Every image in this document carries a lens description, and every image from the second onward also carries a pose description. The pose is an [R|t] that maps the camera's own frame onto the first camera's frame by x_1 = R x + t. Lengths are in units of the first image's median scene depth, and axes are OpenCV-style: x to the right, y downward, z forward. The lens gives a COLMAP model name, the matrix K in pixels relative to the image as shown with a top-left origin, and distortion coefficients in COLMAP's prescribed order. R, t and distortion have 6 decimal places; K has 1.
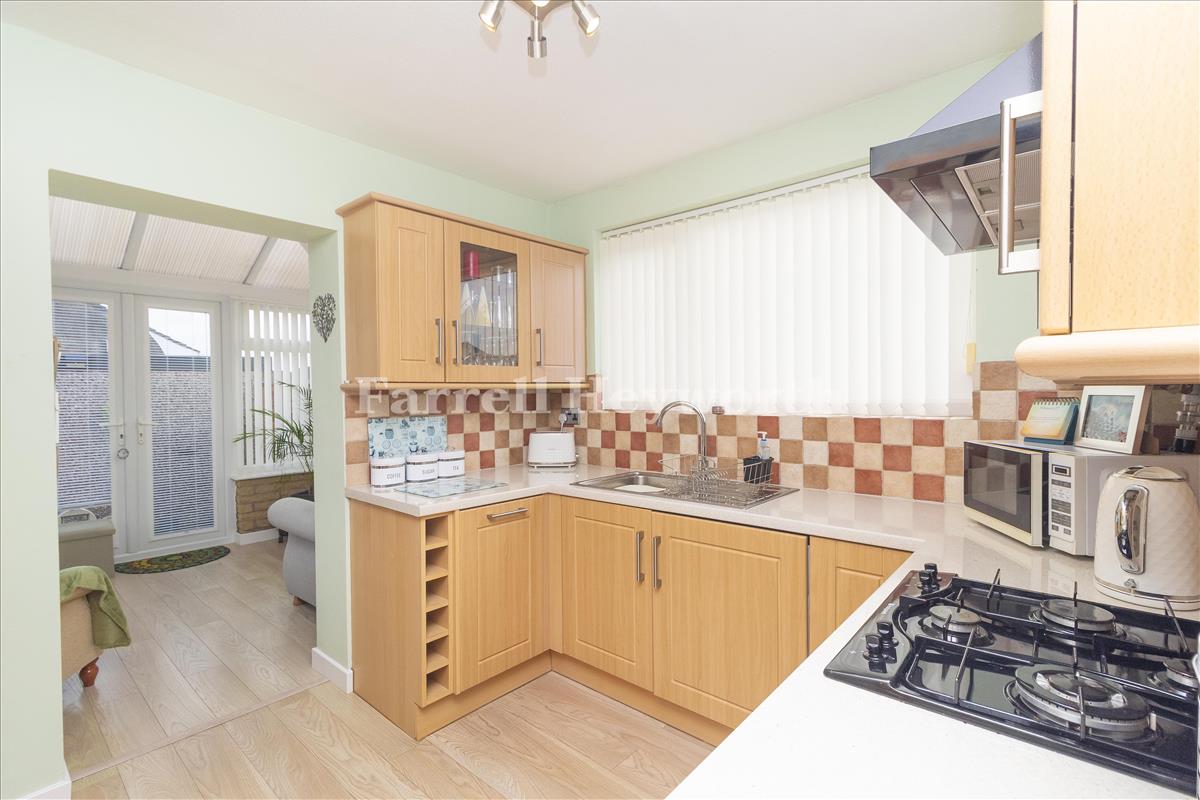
lens RADIAL K [[548.4, 0, 599.9], [0, 548.4, 400.3], [0, 0, 1]] dist [-0.001980, 0.000000]
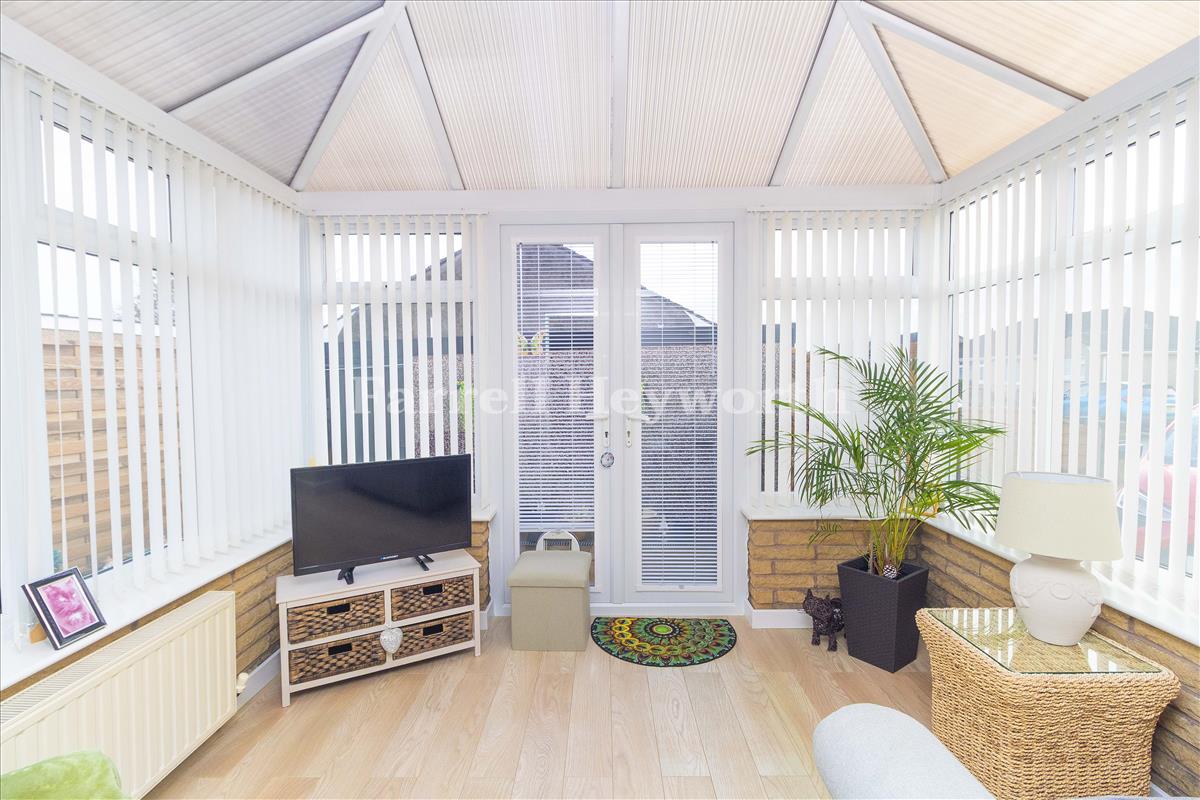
lens RADIAL K [[548.4, 0, 599.6], [0, 548.4, 397.8], [0, 0, 1]] dist [-0.001980, 0.000000]
pose [[0.645726, 0.034672, -0.762782, -0.315695], [-0.014414, 0.999344, 0.033222, -0.002604], [0.763433, -0.010458, 0.645802, 0.488364]]
